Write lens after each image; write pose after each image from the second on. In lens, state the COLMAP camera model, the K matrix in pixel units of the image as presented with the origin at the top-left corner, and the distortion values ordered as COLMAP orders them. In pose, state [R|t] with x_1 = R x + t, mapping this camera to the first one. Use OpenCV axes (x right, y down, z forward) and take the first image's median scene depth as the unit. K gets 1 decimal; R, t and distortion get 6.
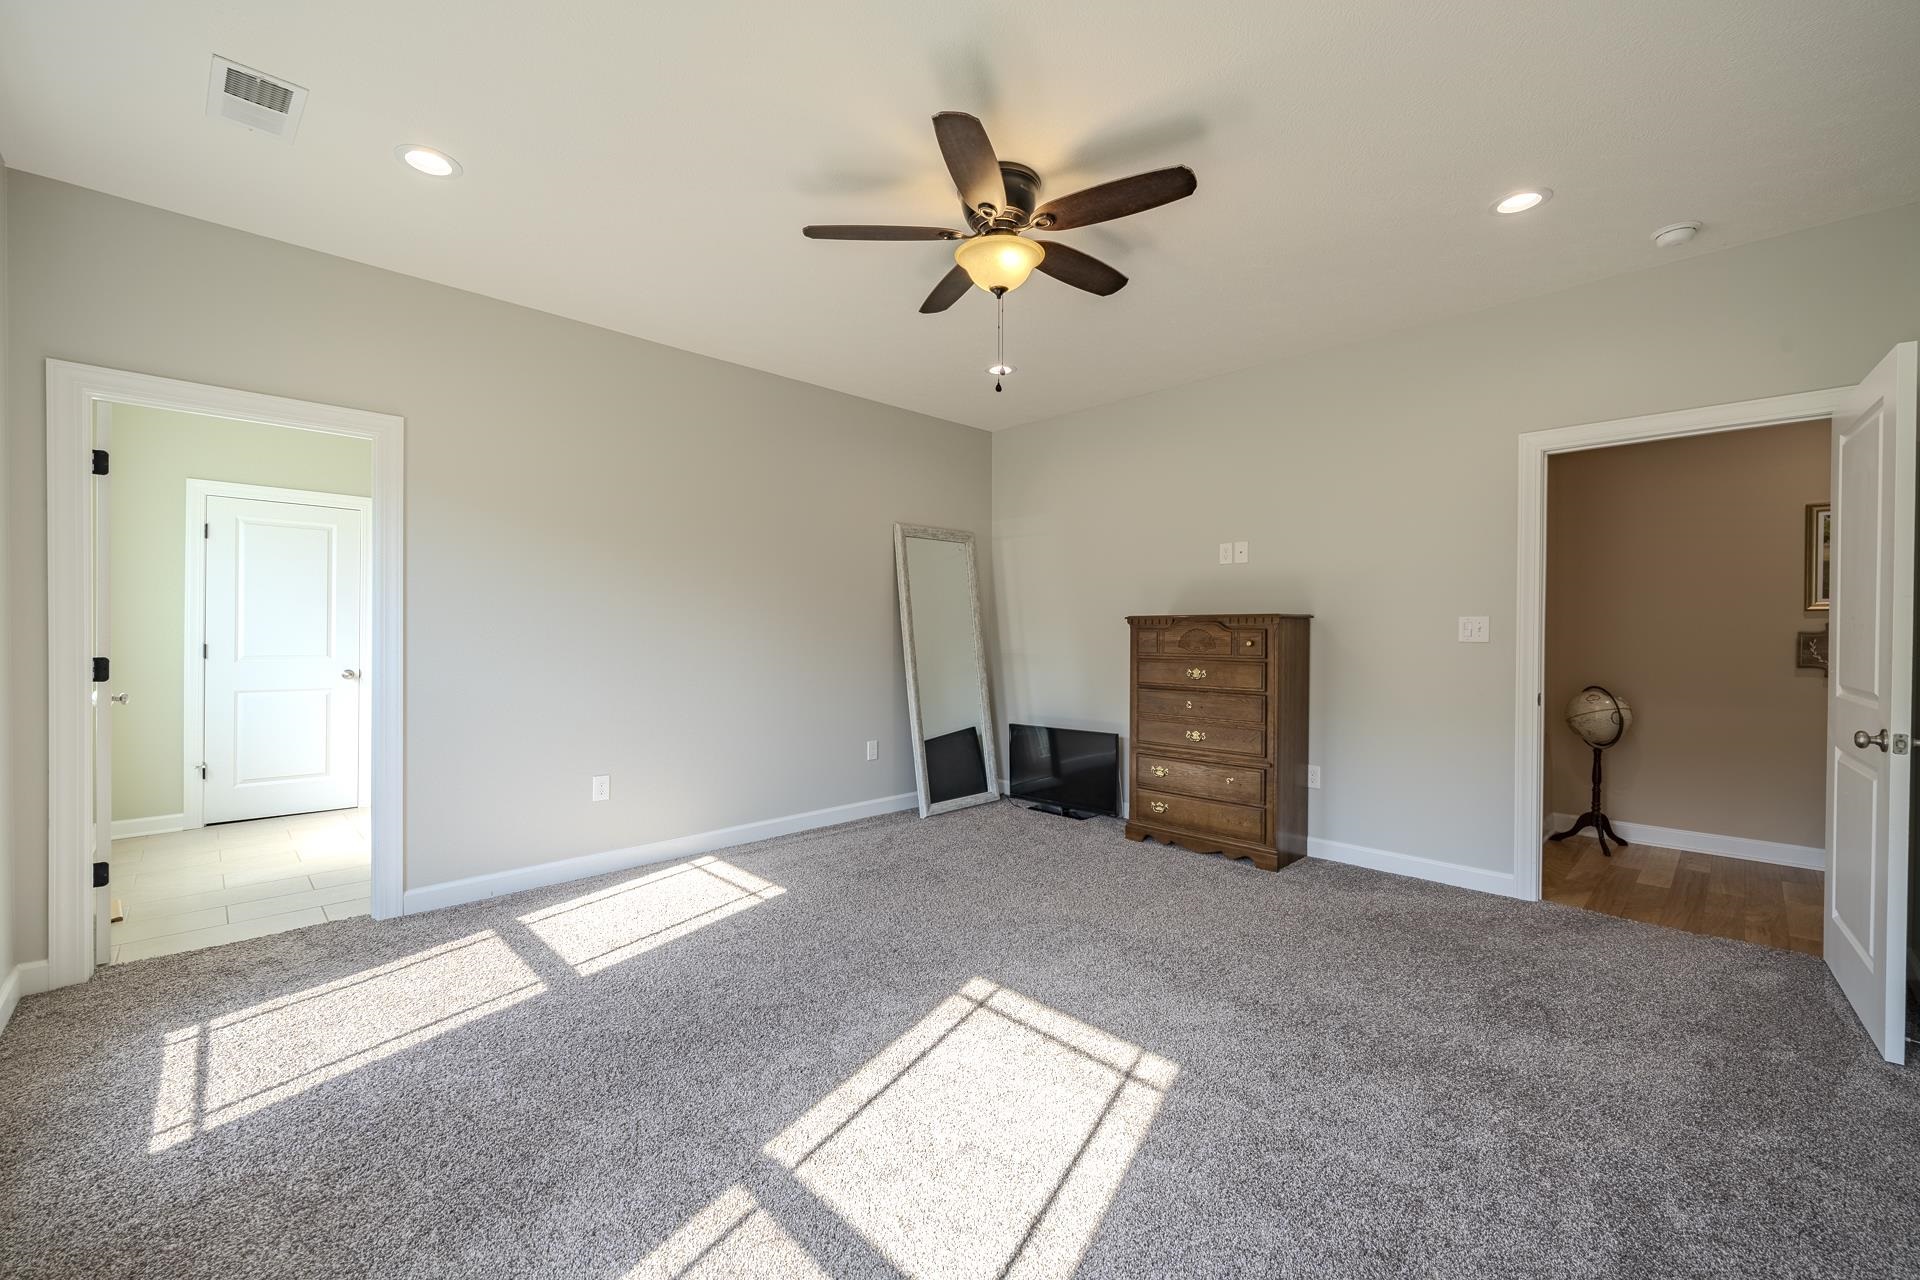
lens RADIAL K [[781.9, 0, 958.5], [0, 781.9, 635.7], [0, 0, 1]] dist [-0.002345, -0.000593]
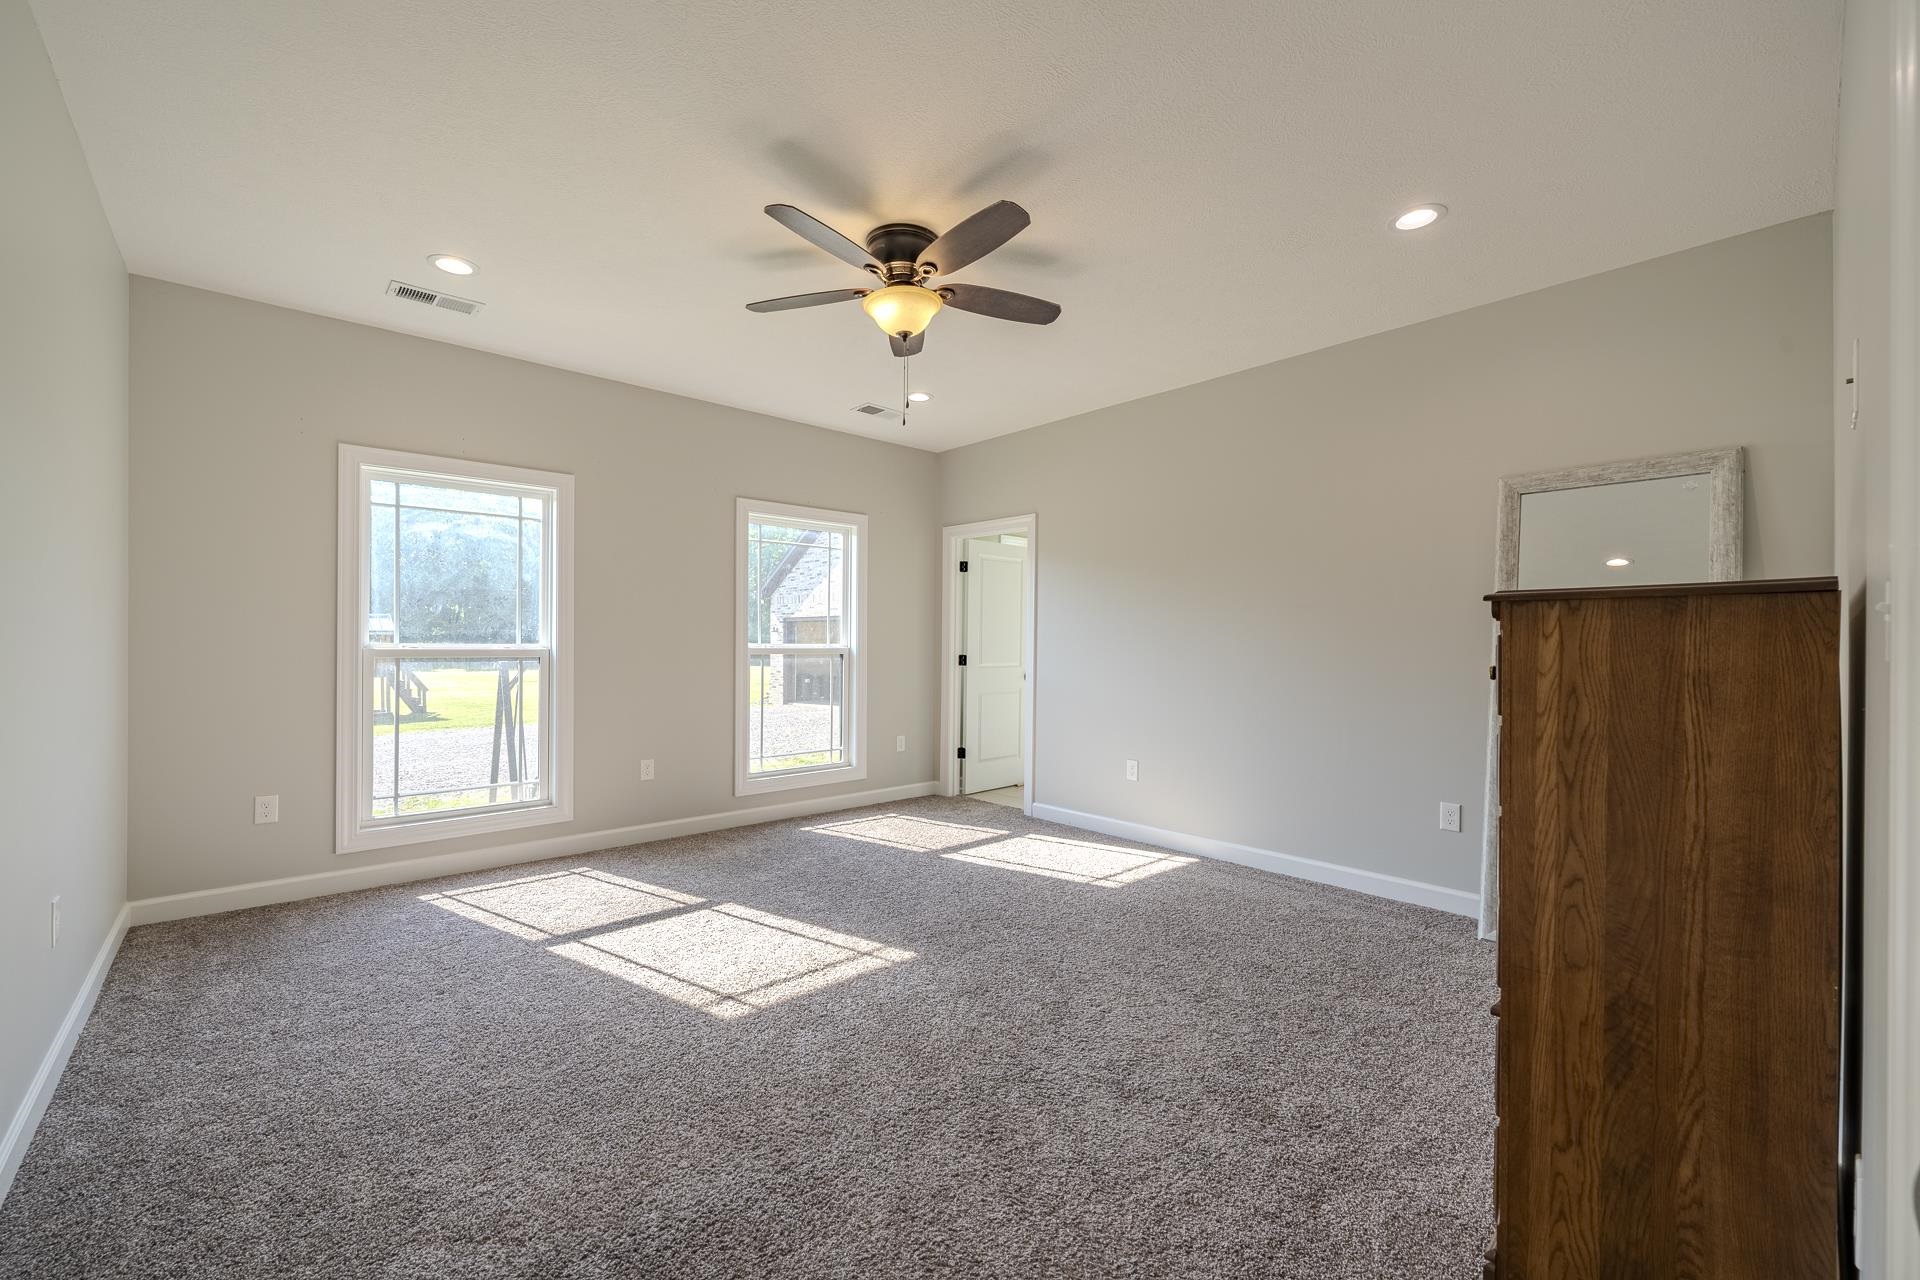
lens RADIAL K [[781.9, 0, 960.9], [0, 781.9, 641.2], [0, 0, 1]] dist [-0.002345, -0.000593]
pose [[-0.054259, -0.005942, -0.998509, 1.059251], [-0.014025, 0.999888, -0.005188, 0.001235], [0.998428, 0.013723, -0.054336, 1.054603]]
